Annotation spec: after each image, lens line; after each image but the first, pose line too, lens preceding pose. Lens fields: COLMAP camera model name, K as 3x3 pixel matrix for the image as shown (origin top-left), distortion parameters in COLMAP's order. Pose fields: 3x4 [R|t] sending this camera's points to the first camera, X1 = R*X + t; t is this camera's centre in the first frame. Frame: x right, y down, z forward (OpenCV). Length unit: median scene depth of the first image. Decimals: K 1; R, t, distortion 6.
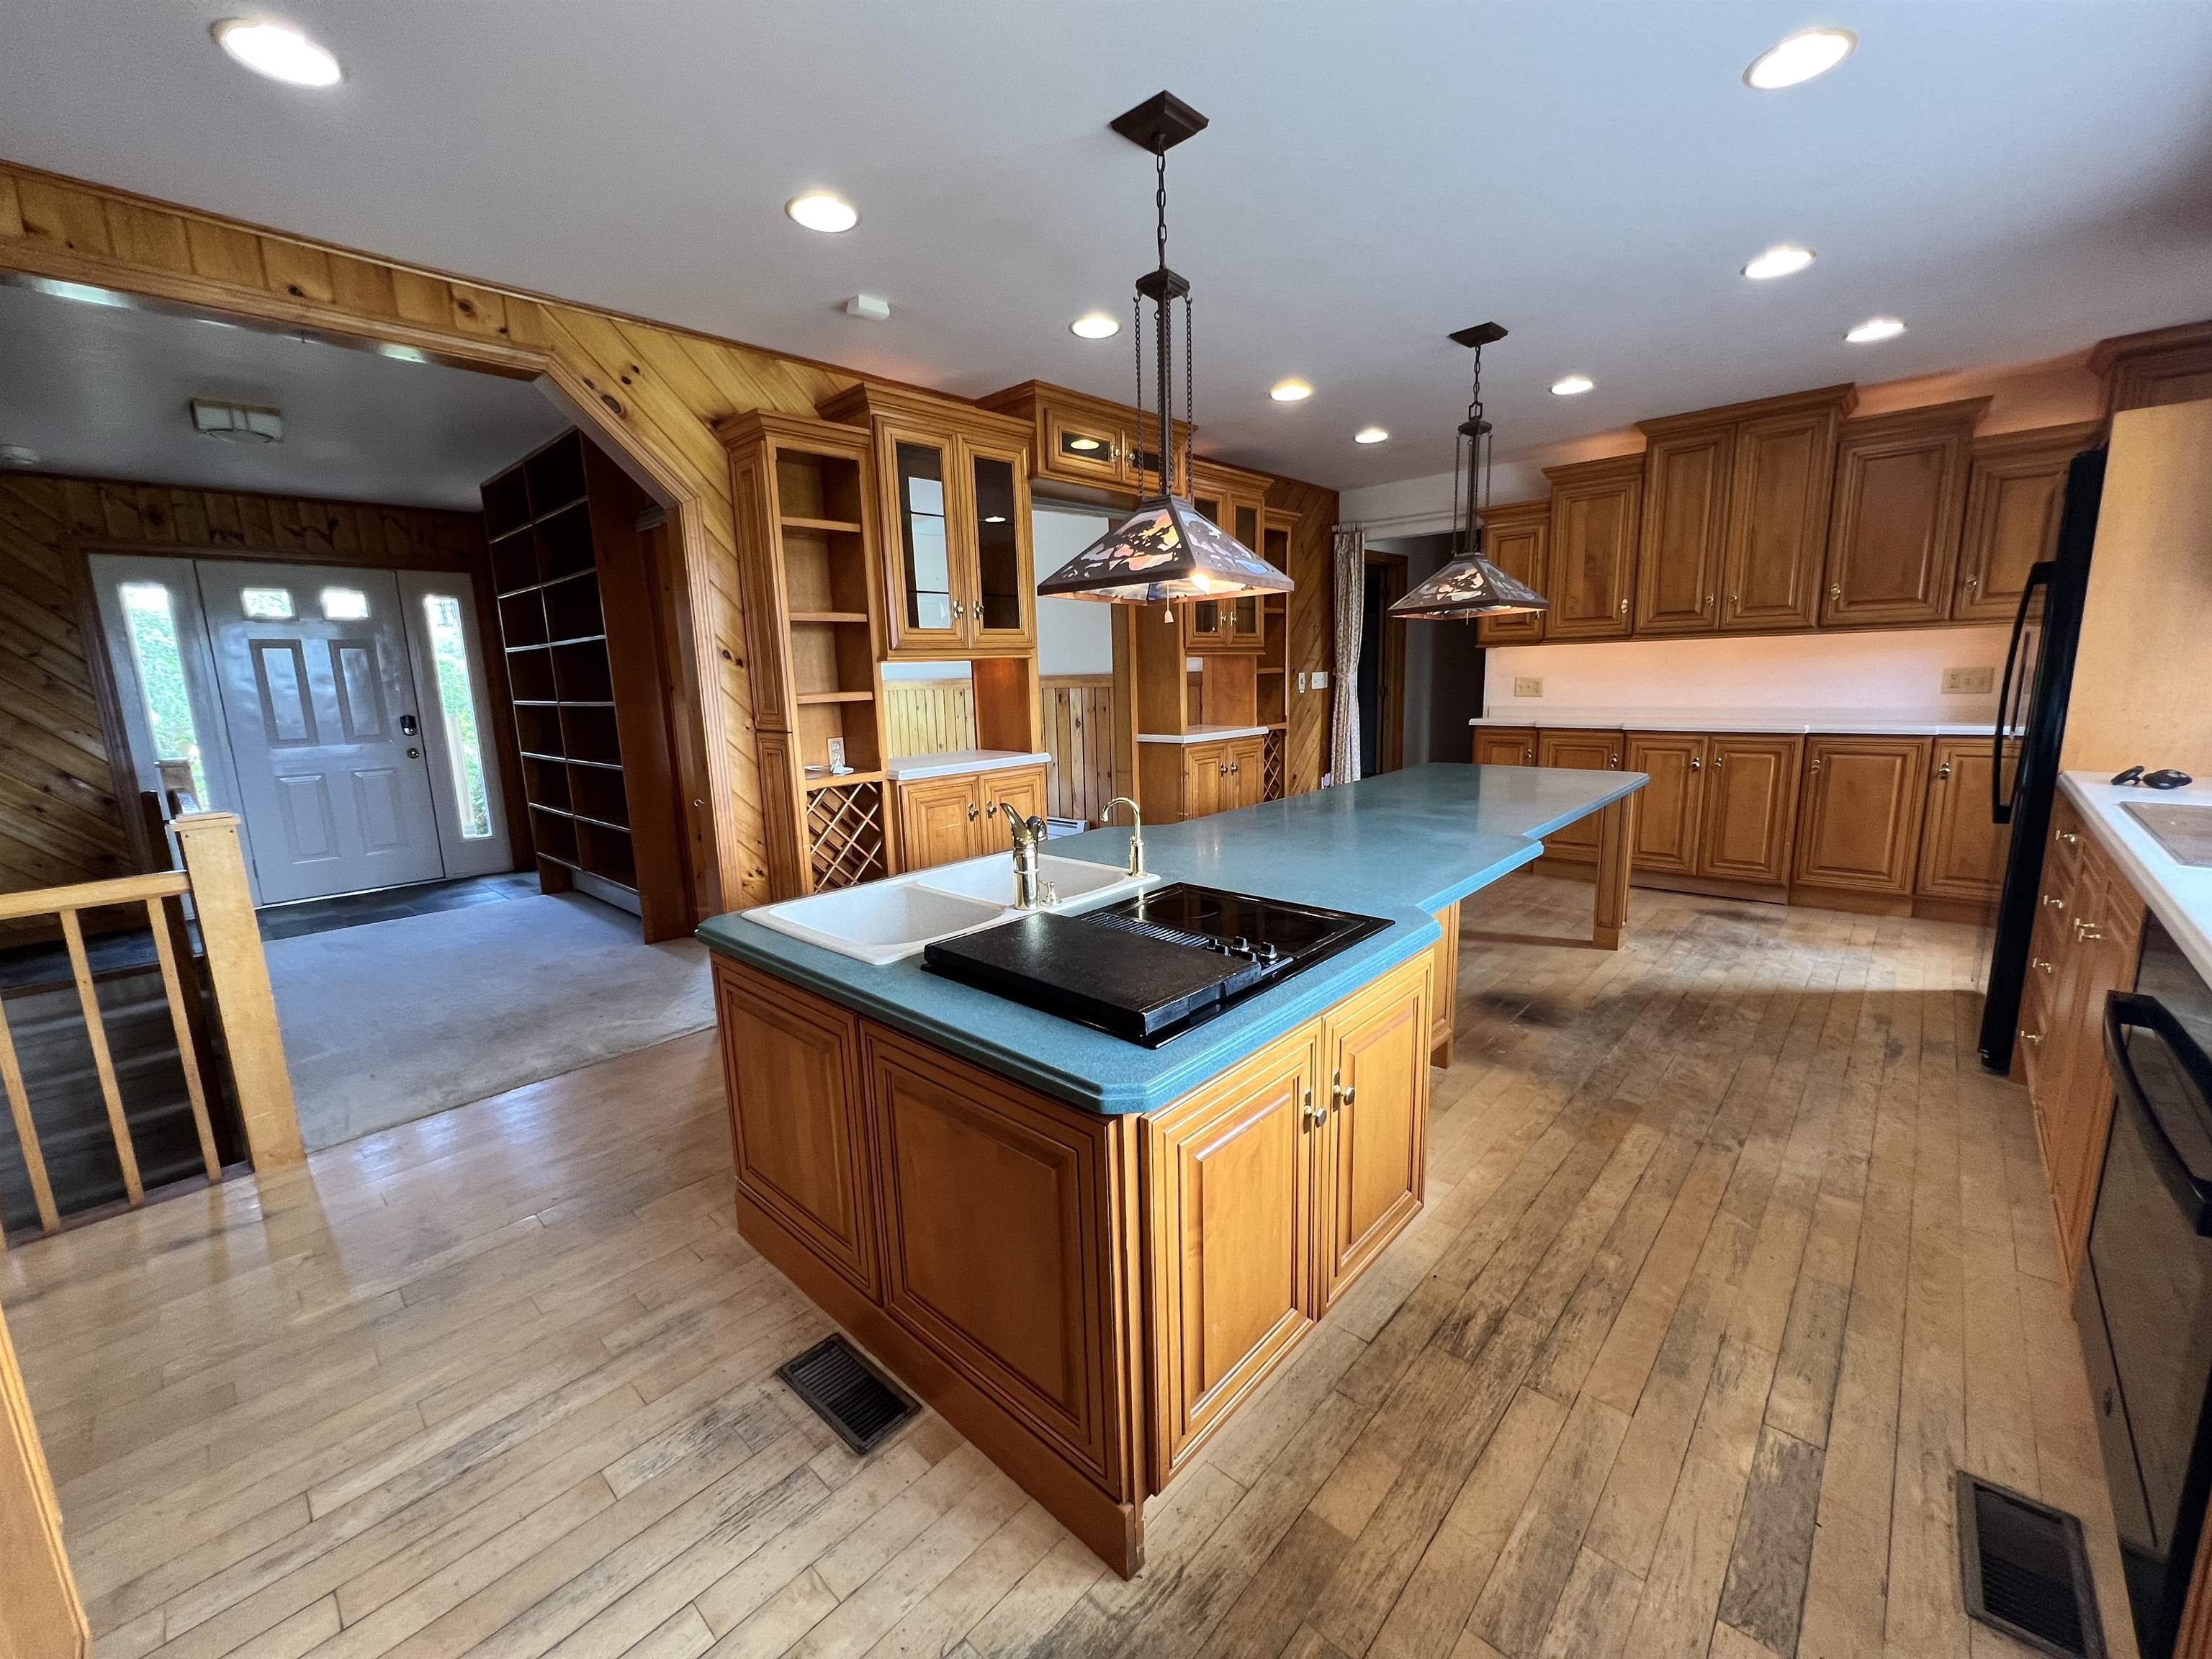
lens RADIAL K [[880.8, 0, 1101.8], [0, 880.8, 828.5], [0, 0, 1]] dist [-0.001720, 0.000504]
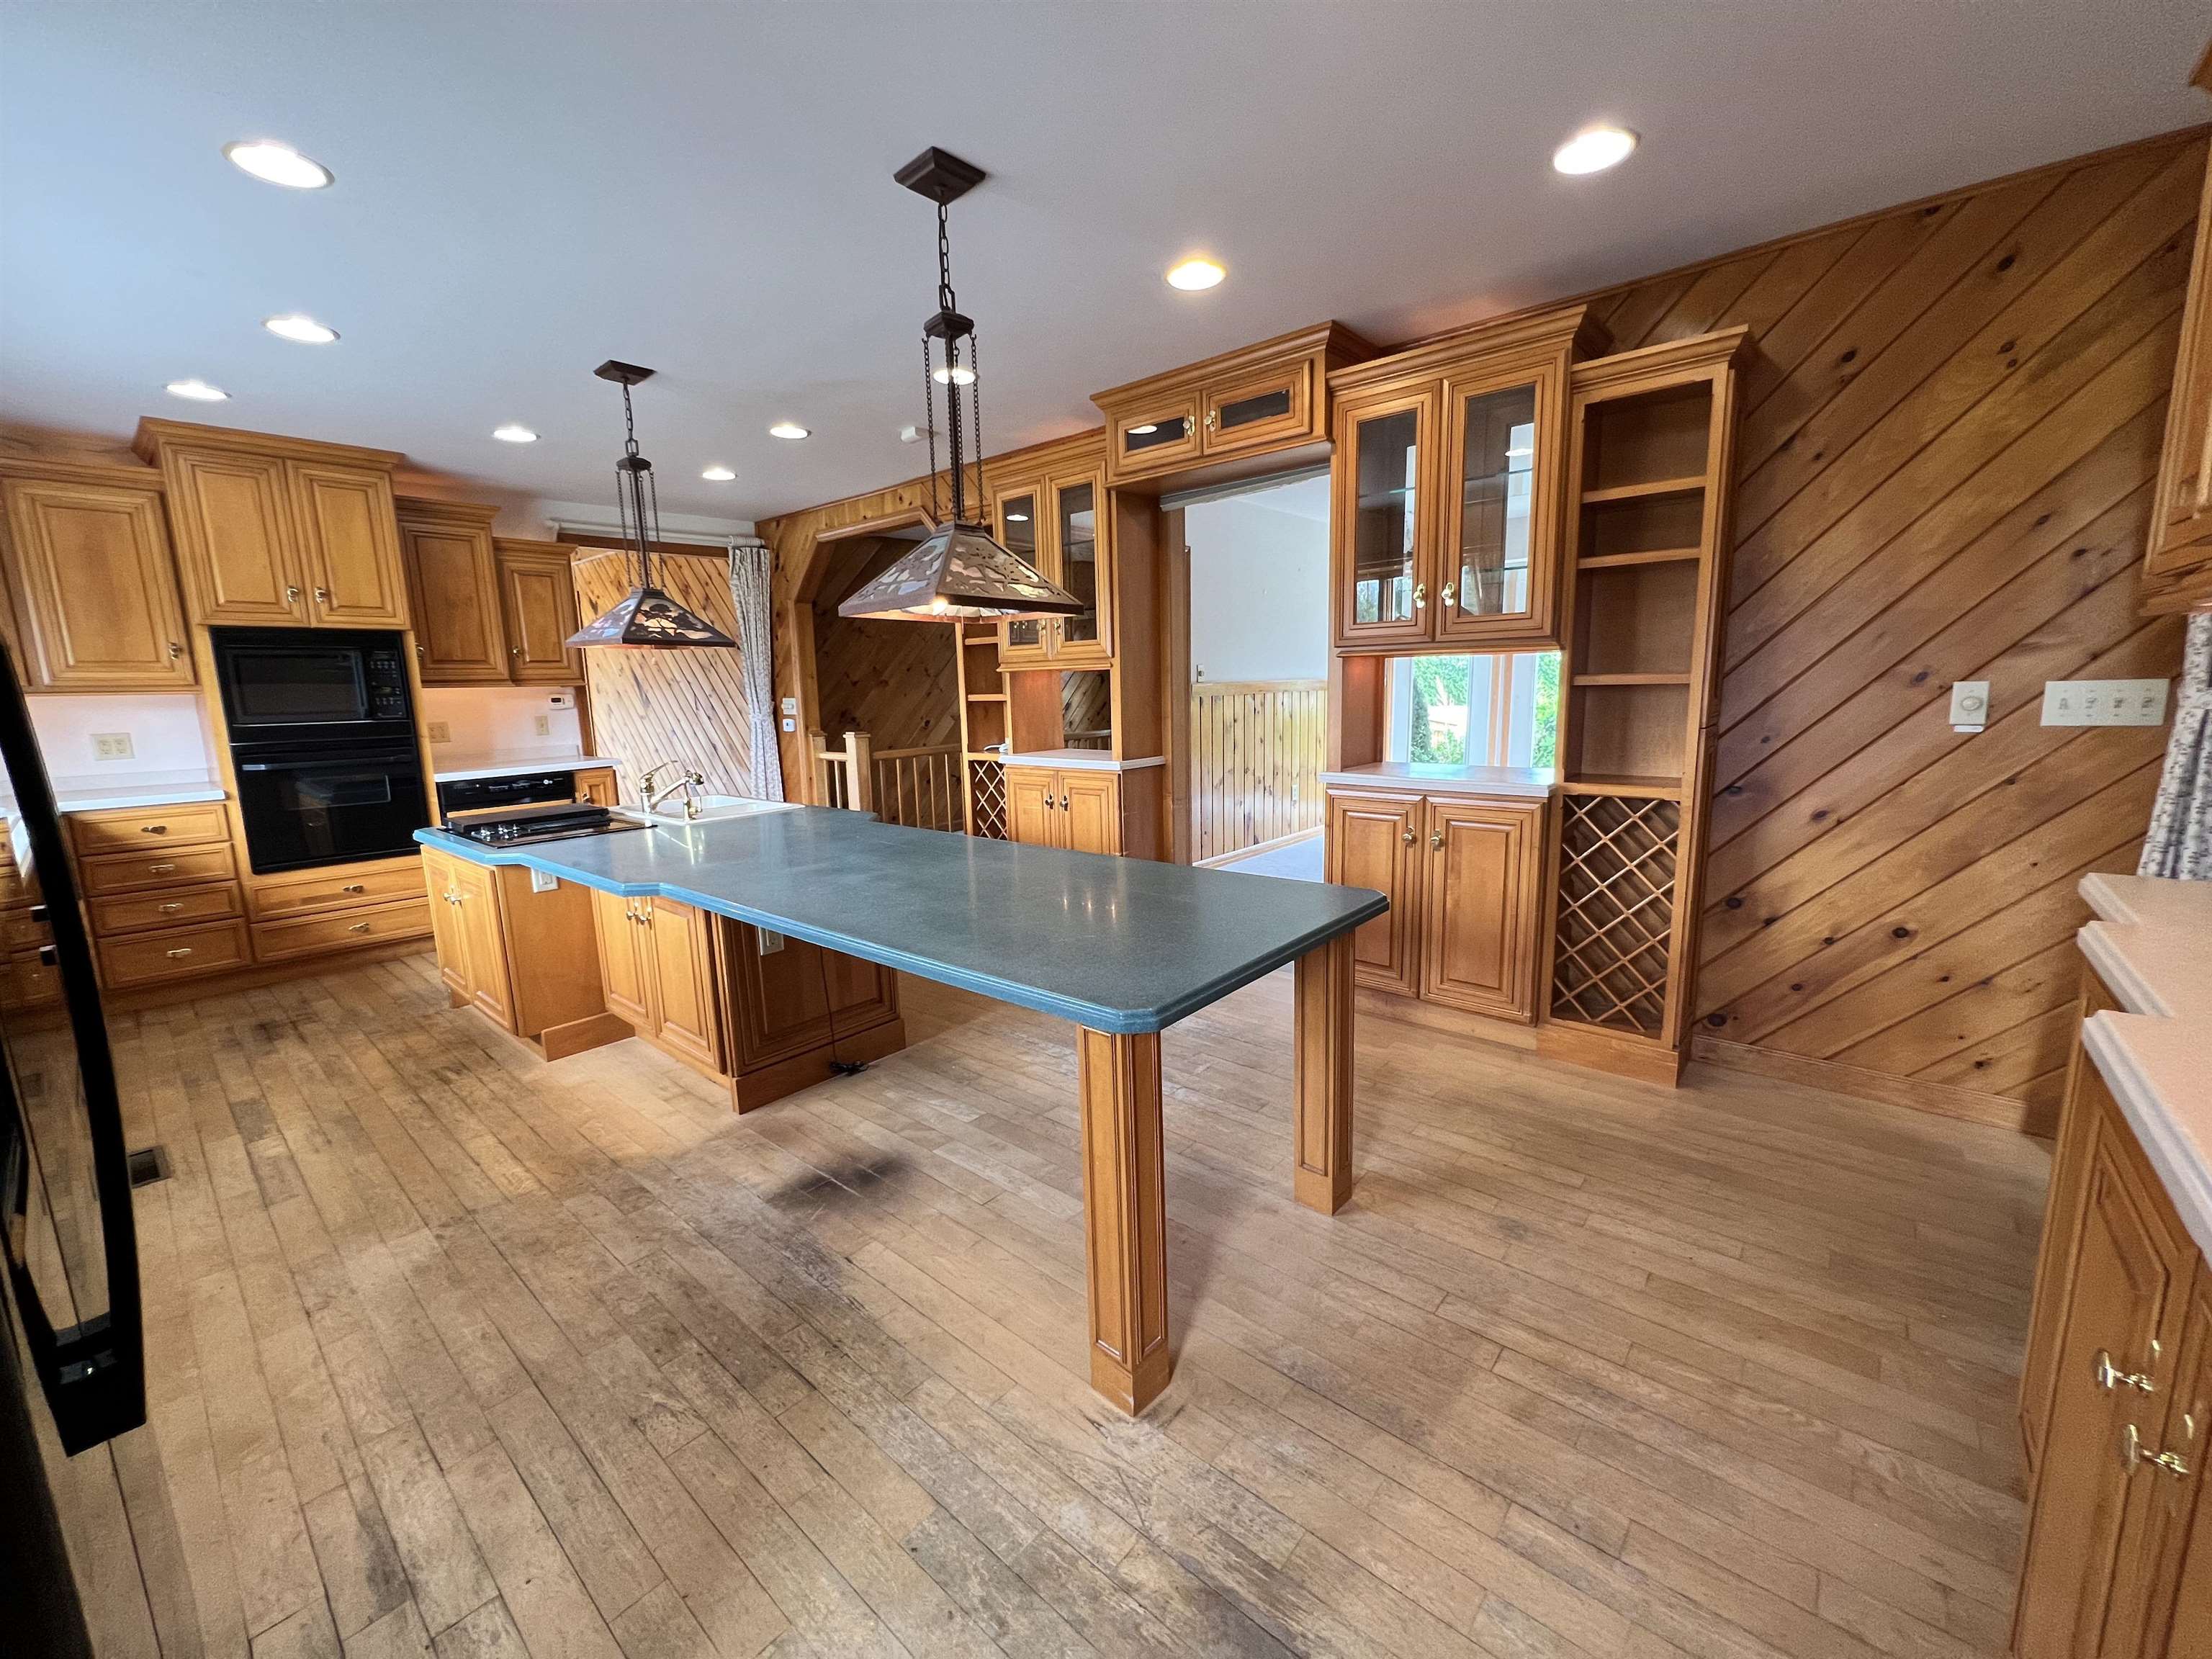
lens RADIAL K [[880.8, 0, 1106.4], [0, 880.8, 829.6], [0, 0, 1]] dist [-0.001720, 0.000504]
pose [[0.042713, 0.194691, -0.979934, 0.757763], [-0.153384, 0.970479, 0.186127, -0.158449], [0.987243, 0.142356, 0.071315, 0.752717]]
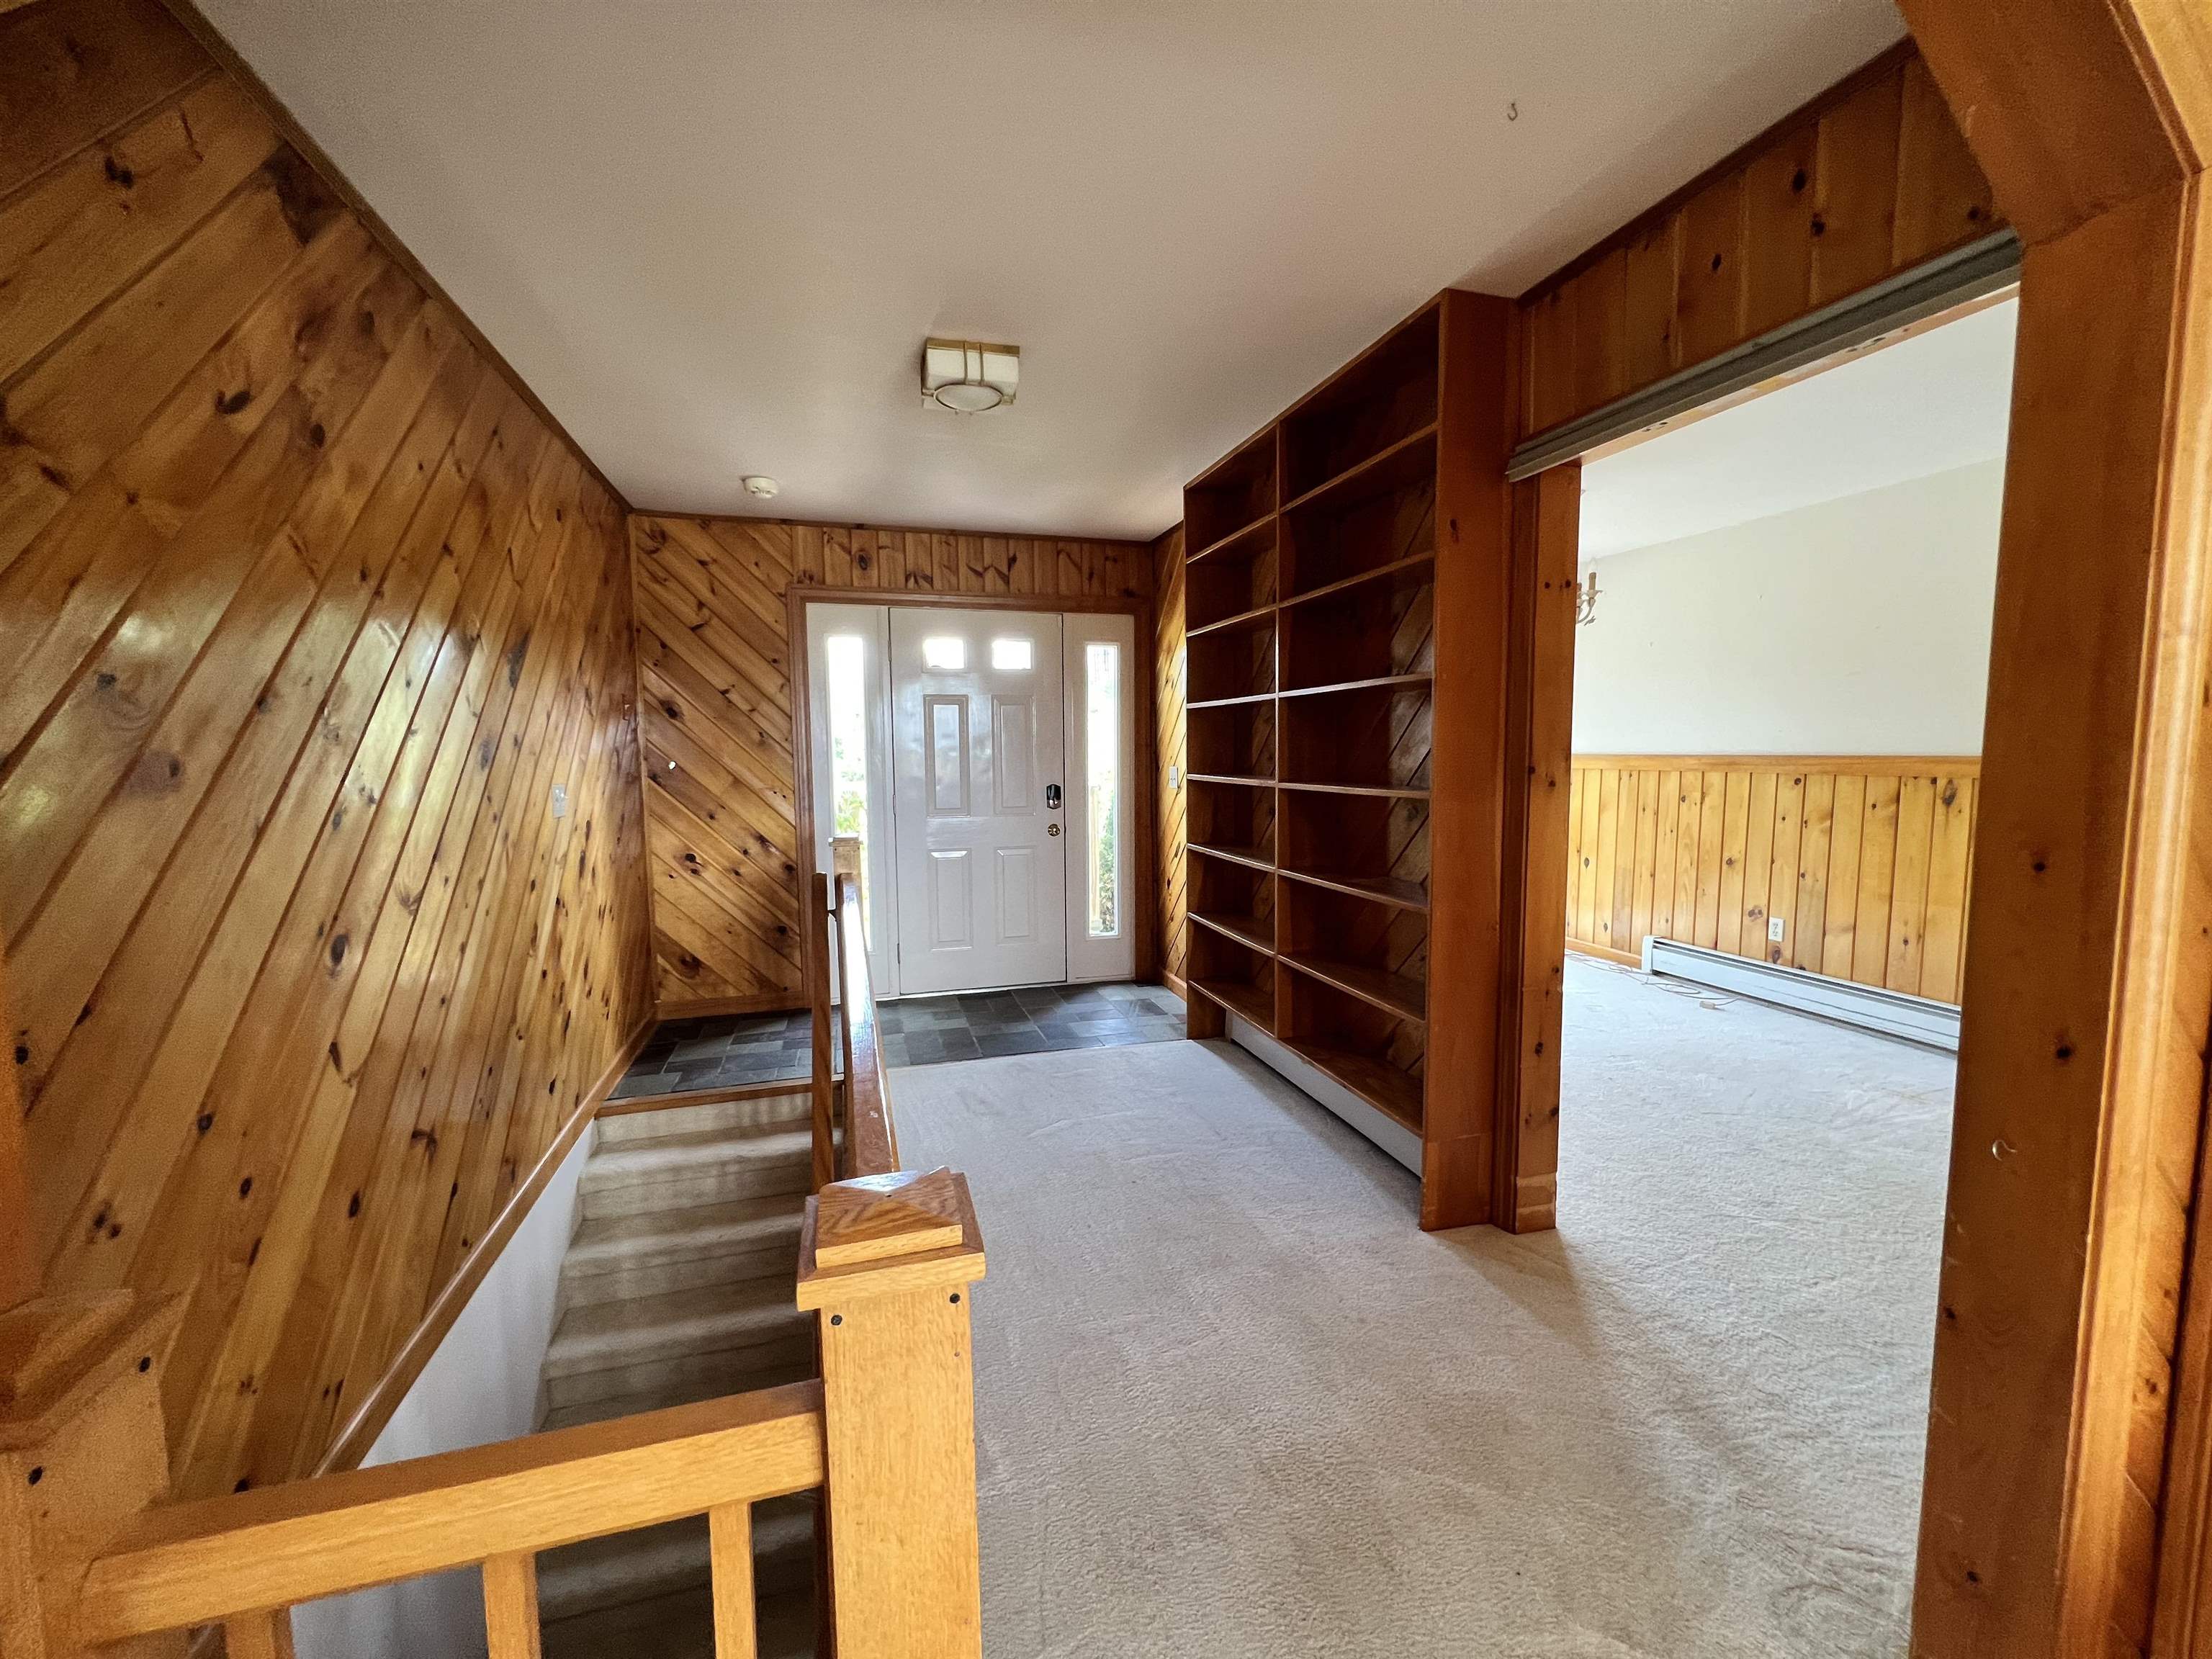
lens RADIAL K [[880.8, 0, 1104.0], [0, 880.8, 827.6], [0, 0, 1]] dist [-0.001720, 0.000504]
pose [[0.862357, 0.067016, -0.501847, -0.394049], [-0.104407, 0.993435, -0.046747, -0.065232], [0.495419, 0.092709, 0.863692, 0.369678]]
